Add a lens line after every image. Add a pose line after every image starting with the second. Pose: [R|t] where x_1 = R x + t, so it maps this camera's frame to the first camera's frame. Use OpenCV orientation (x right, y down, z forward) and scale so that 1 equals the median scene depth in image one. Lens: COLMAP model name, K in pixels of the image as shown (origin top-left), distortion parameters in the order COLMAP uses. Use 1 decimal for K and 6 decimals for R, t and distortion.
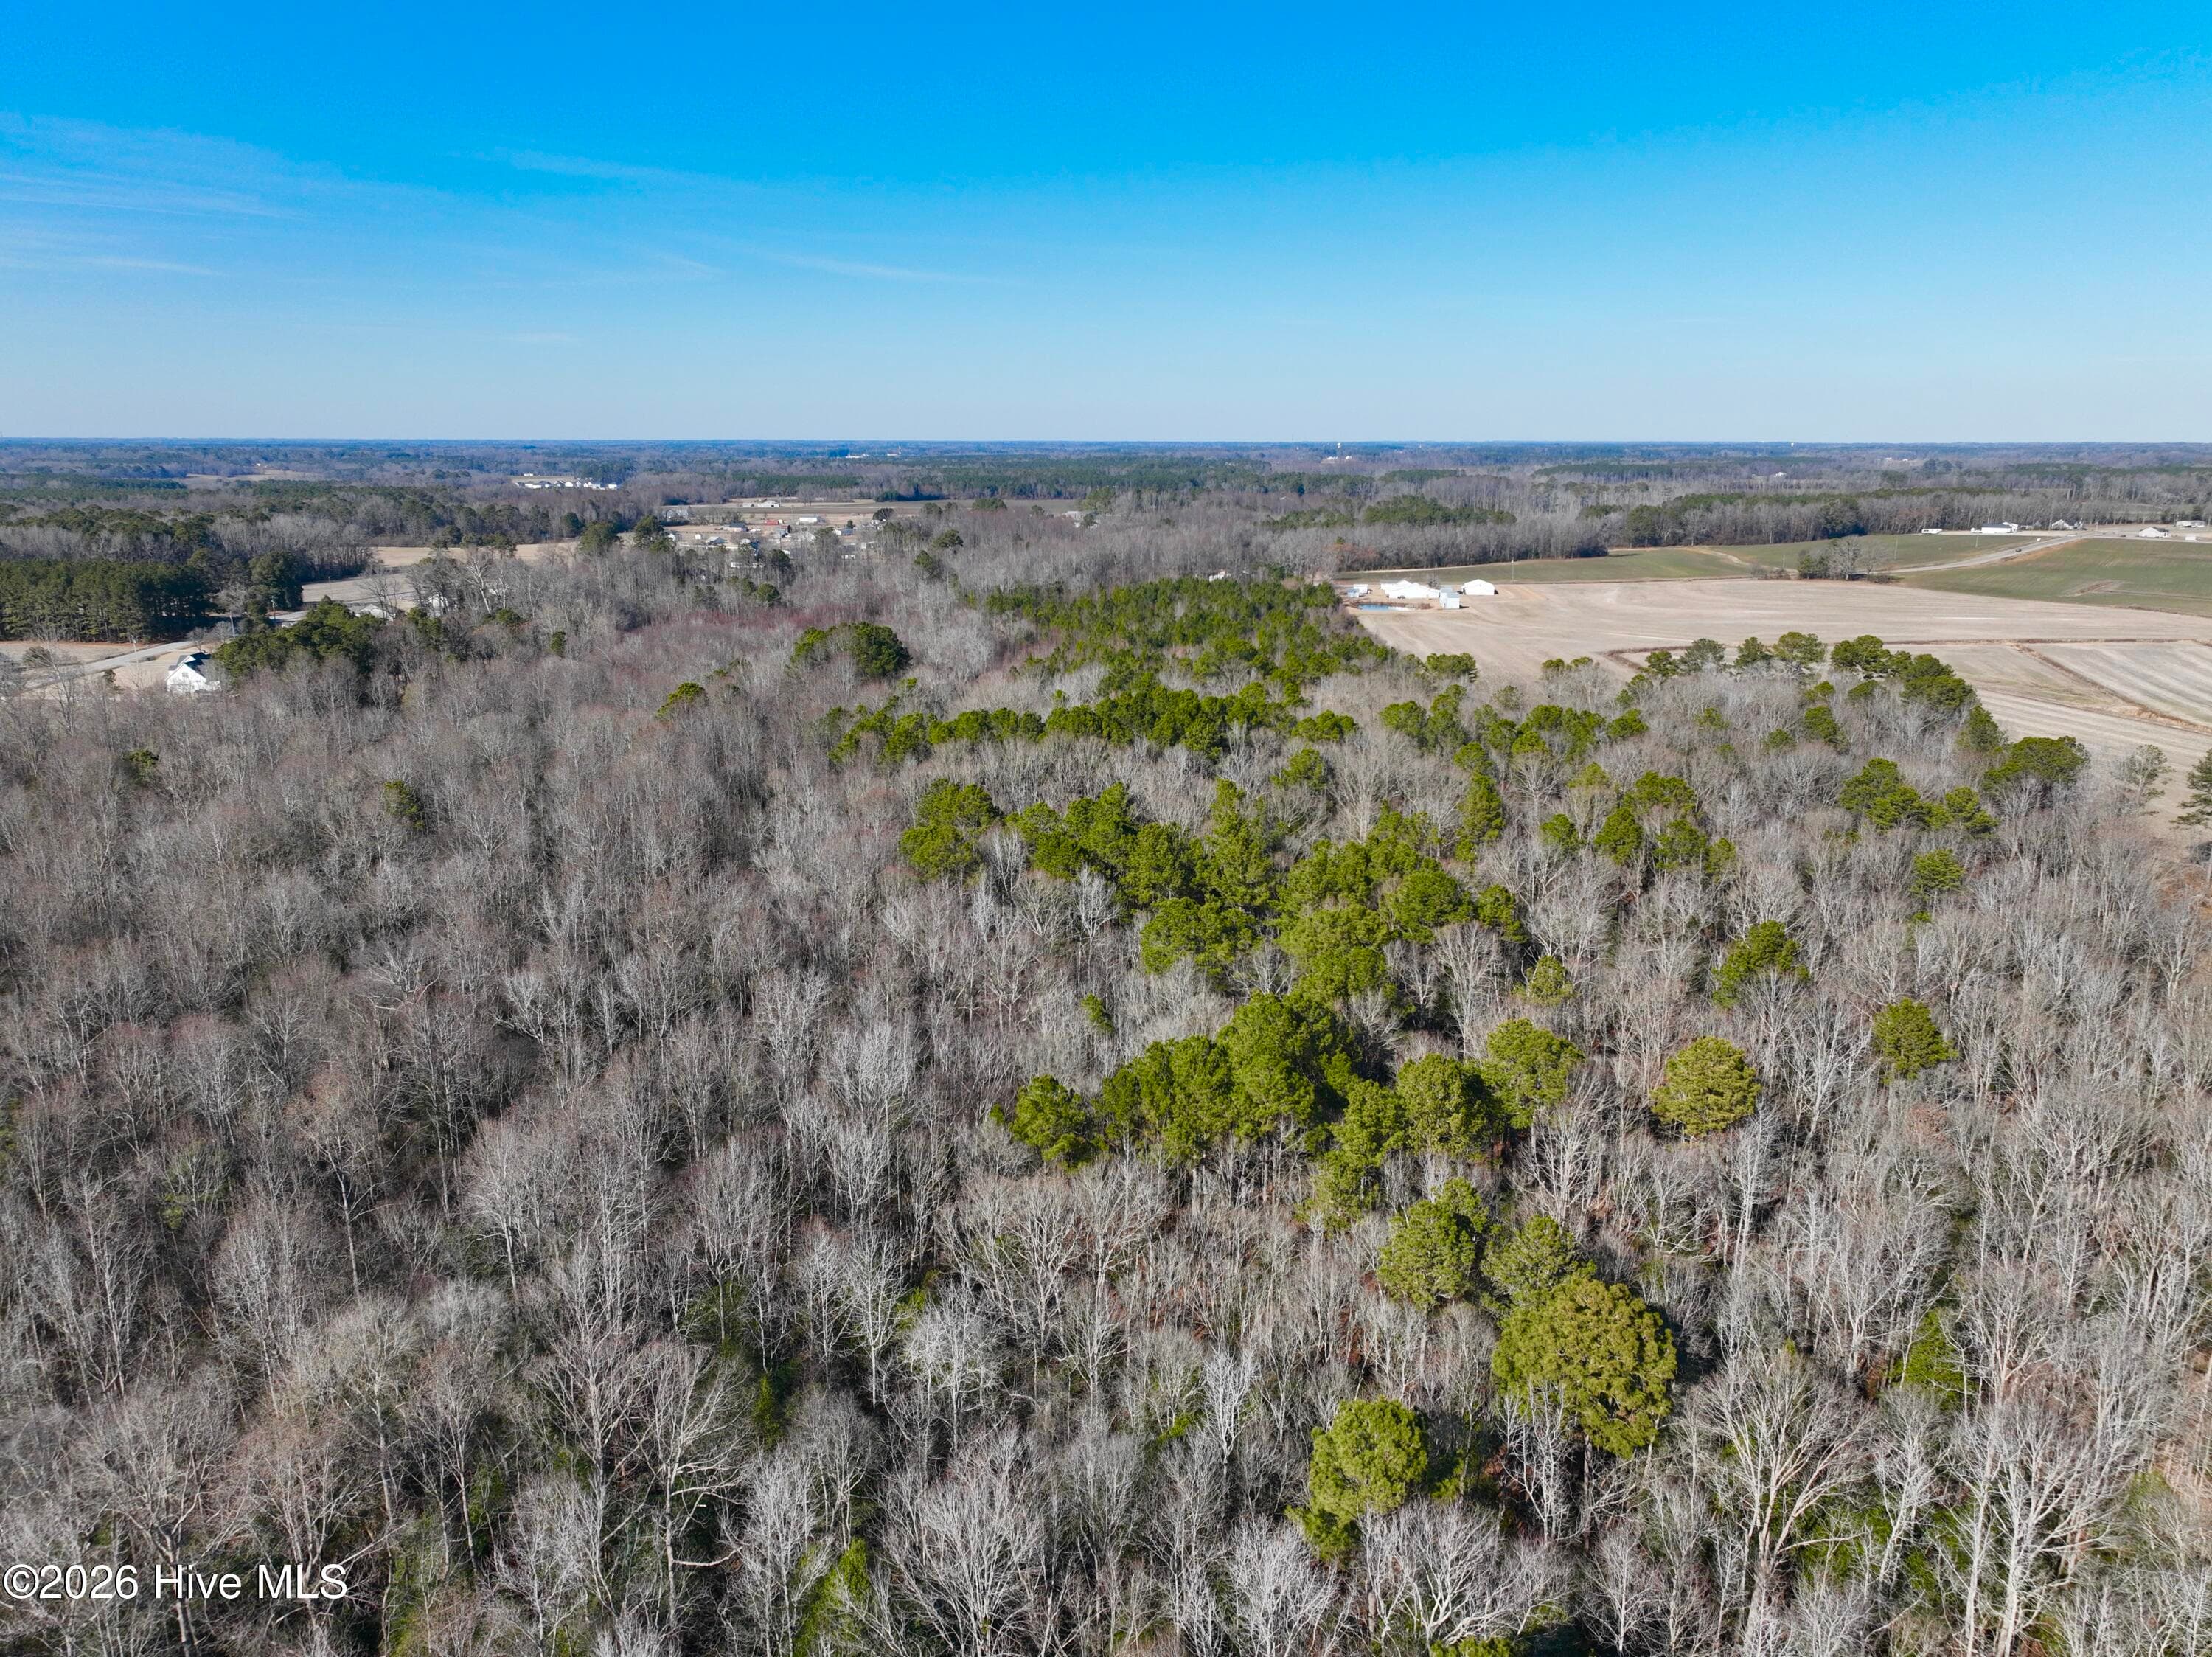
lens RADIAL K [[1579.9, 0, 1118.5], [0, 1579.9, 797.9], [0, 0, 1]] dist [0.003892, 0.018638]
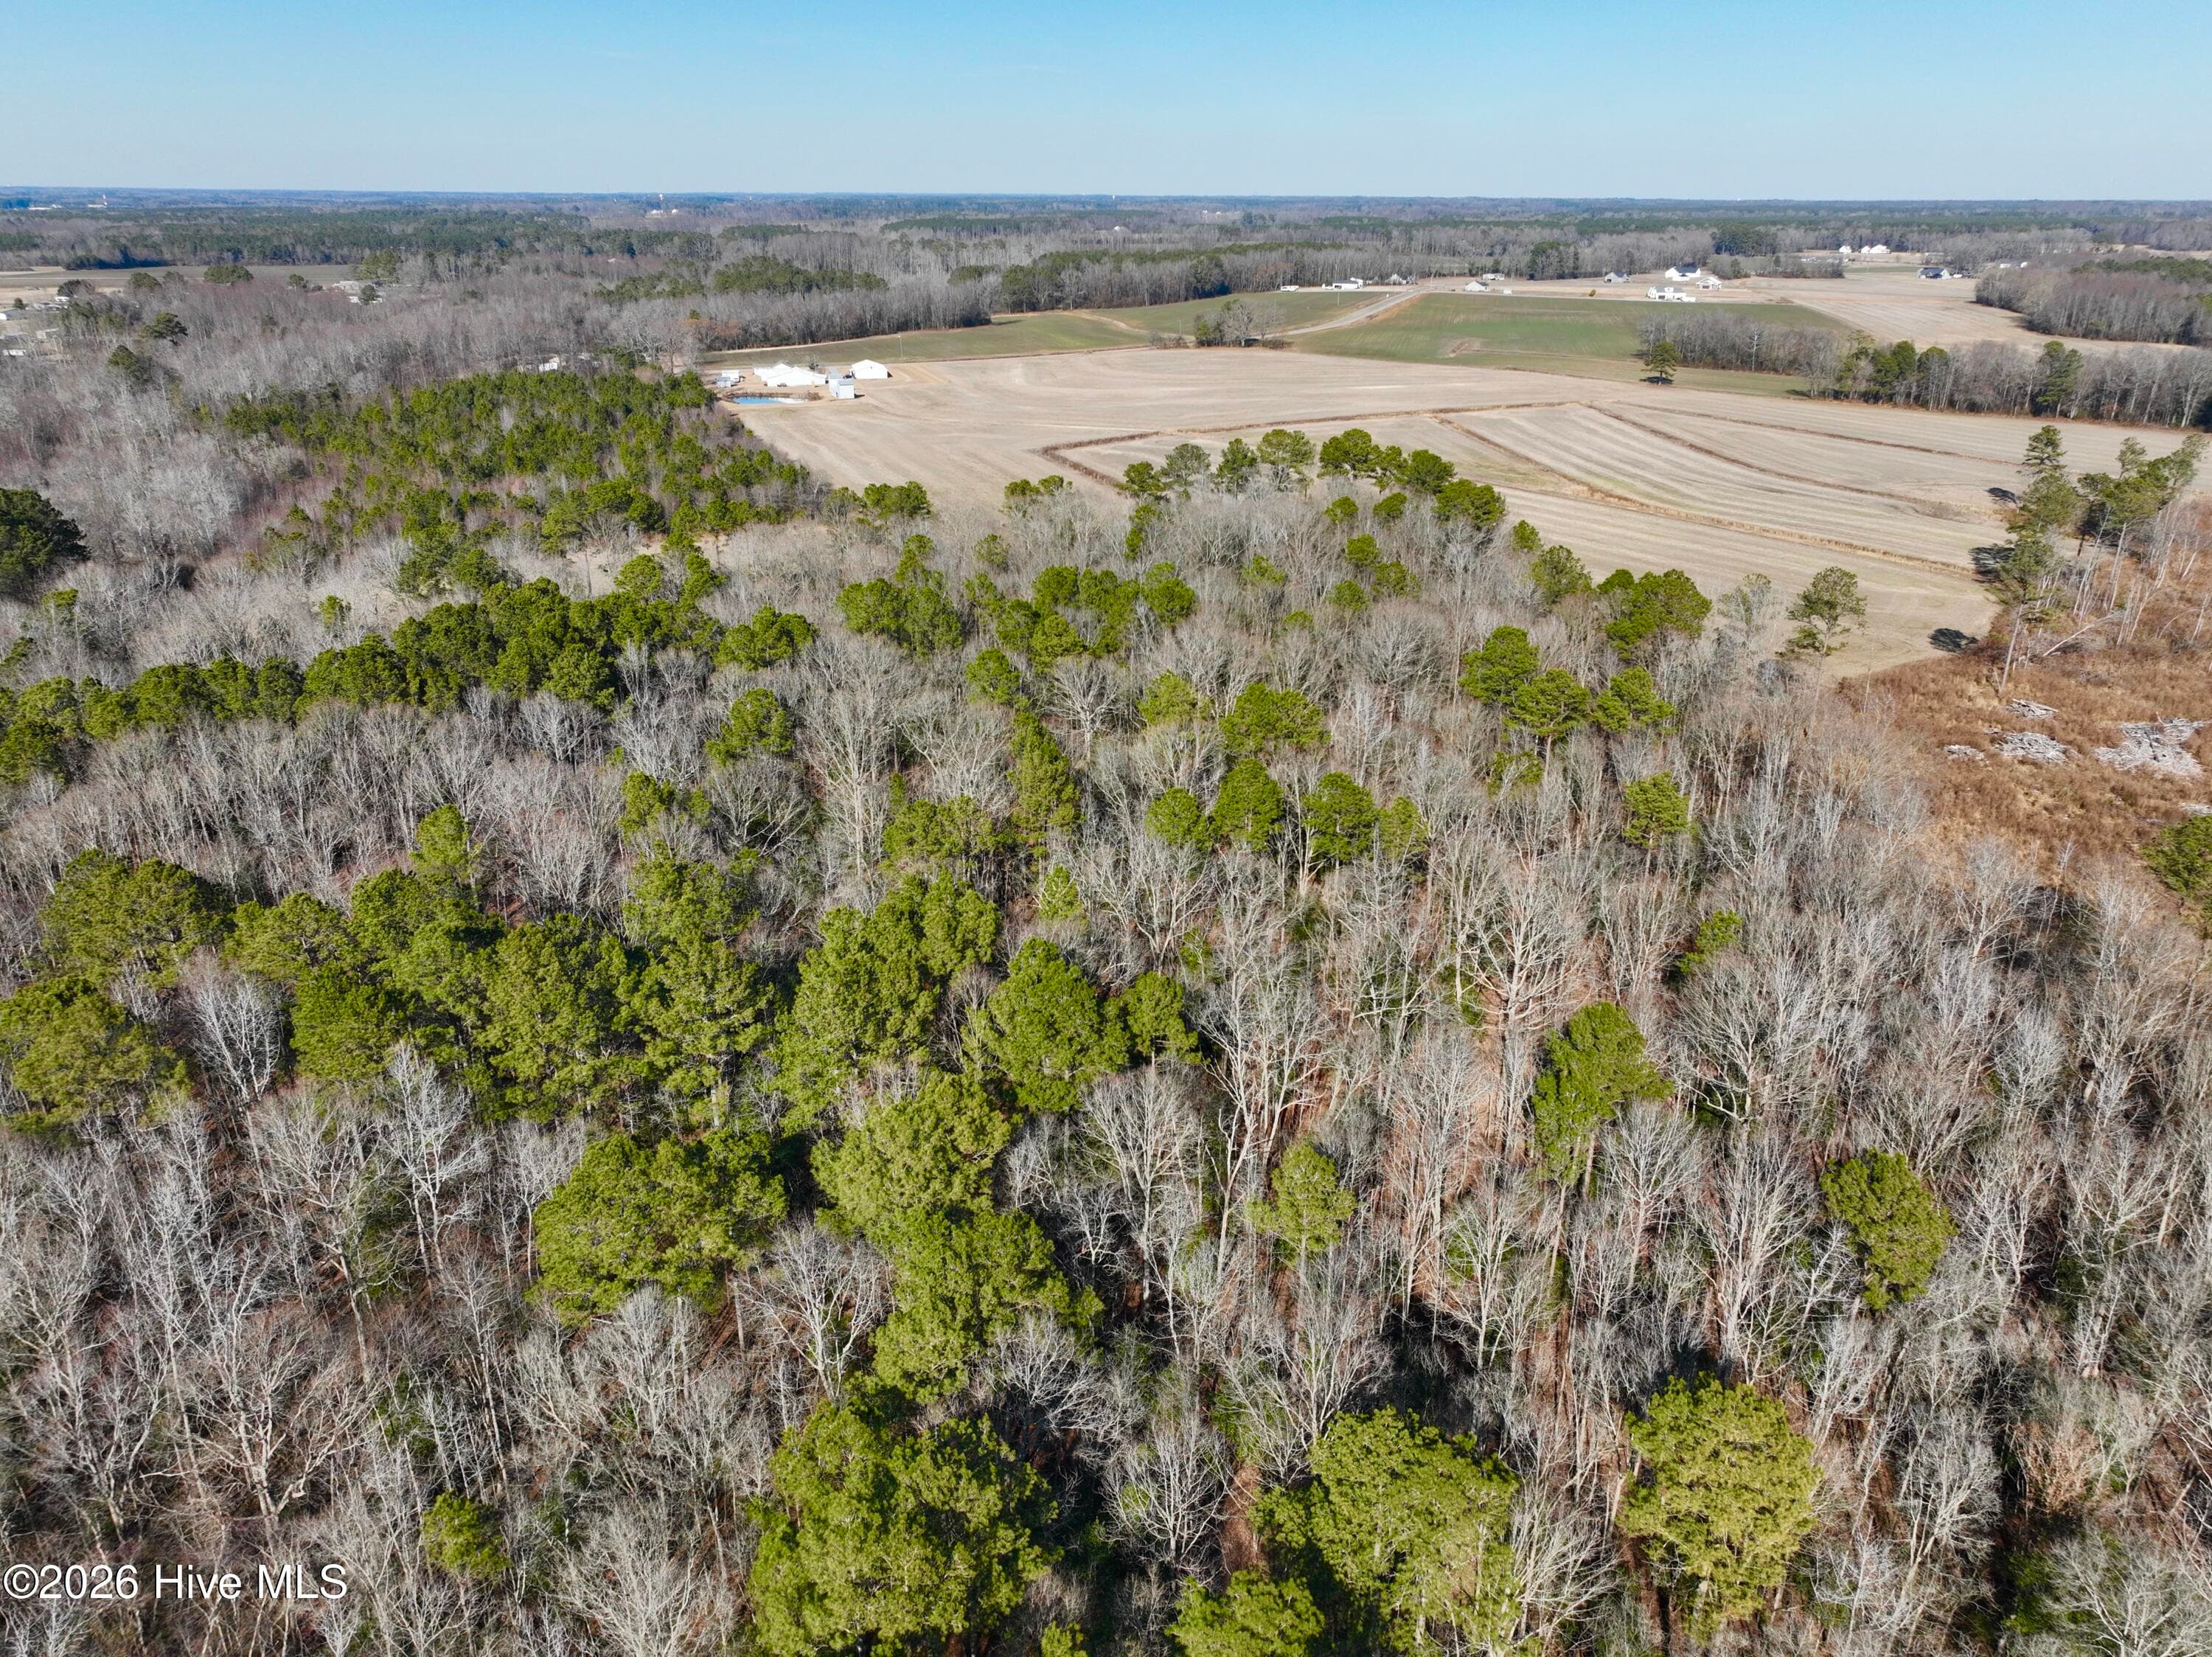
lens RADIAL K [[1579.9, 0, 1118.5], [0, 1579.9, 797.9], [0, 0, 1]] dist [0.003892, 0.018638]
pose [[0.920958, -0.138244, 0.364314, 0.004824], [0.084763, 0.983636, 0.158980, -0.026379], [-0.380330, -0.115533, 0.917606, 0.115277]]
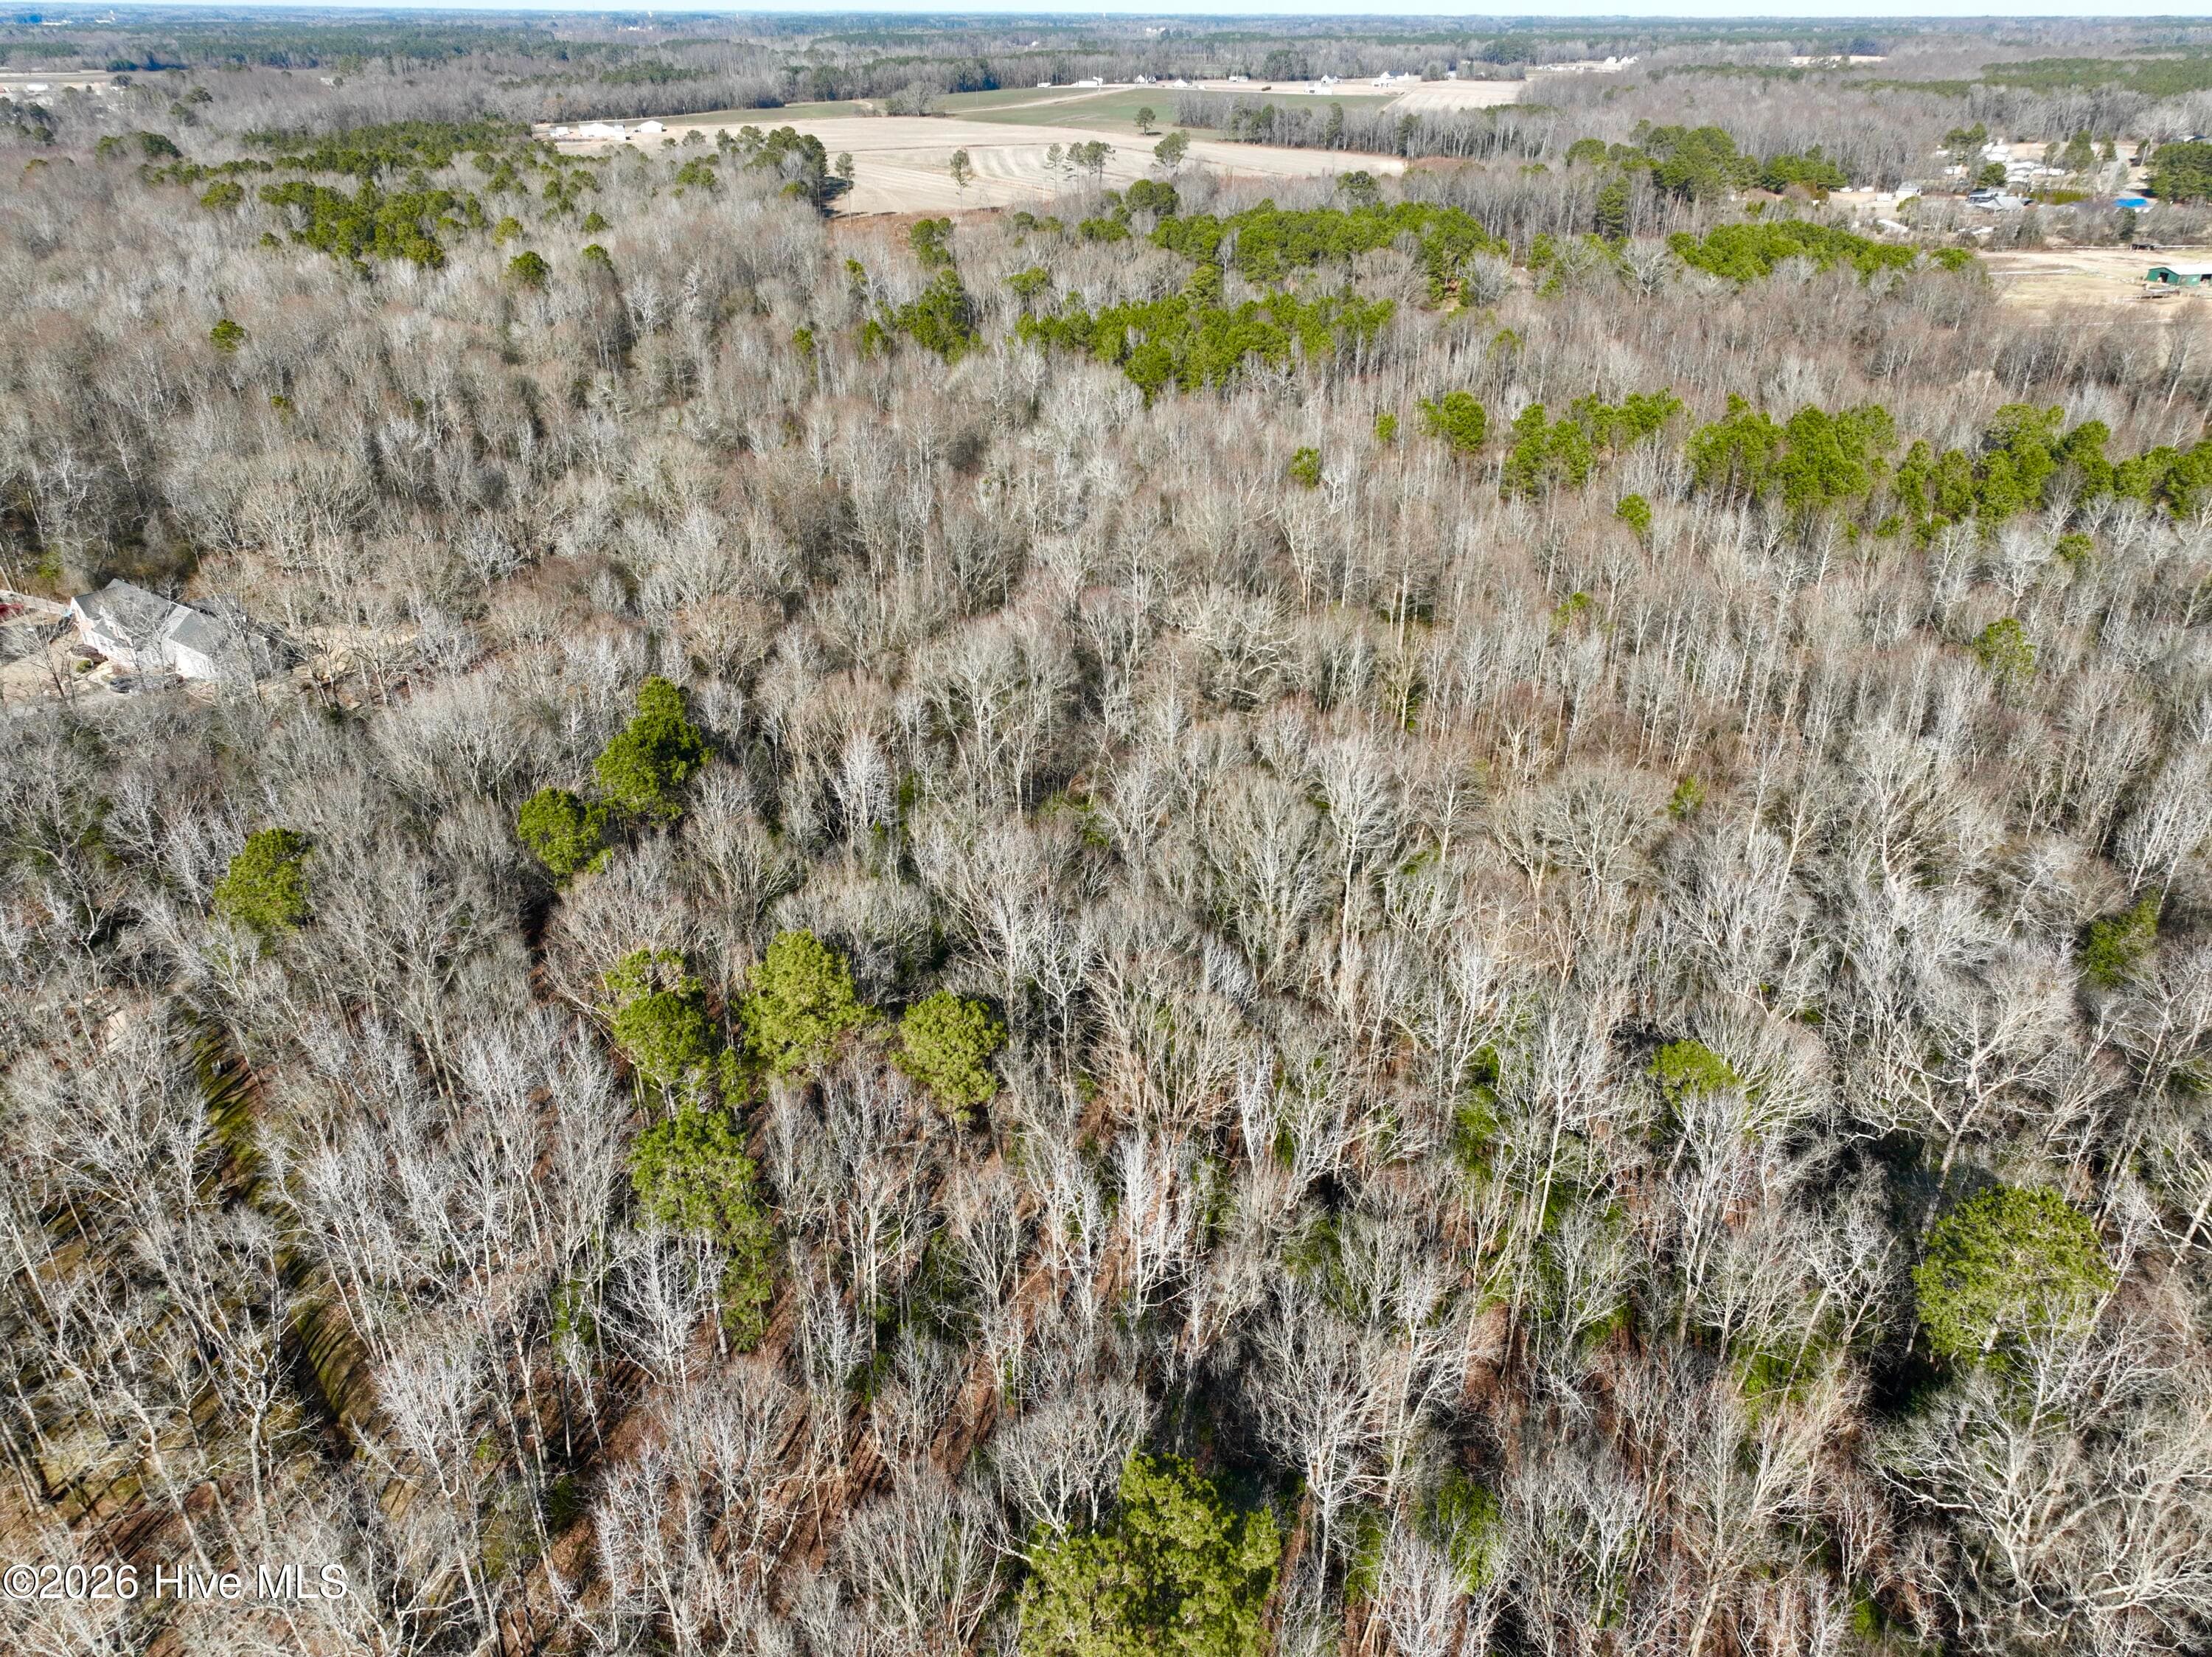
lens RADIAL K [[1579.9, 0, 1118.5], [0, 1579.9, 797.9], [0, 0, 1]] dist [0.003892, 0.018638]
pose [[0.927696, -0.165735, 0.334533, 0.048336], [0.081812, 0.964529, 0.250978, 0.105900], [-0.364262, -0.205462, 0.908349, -0.459948]]
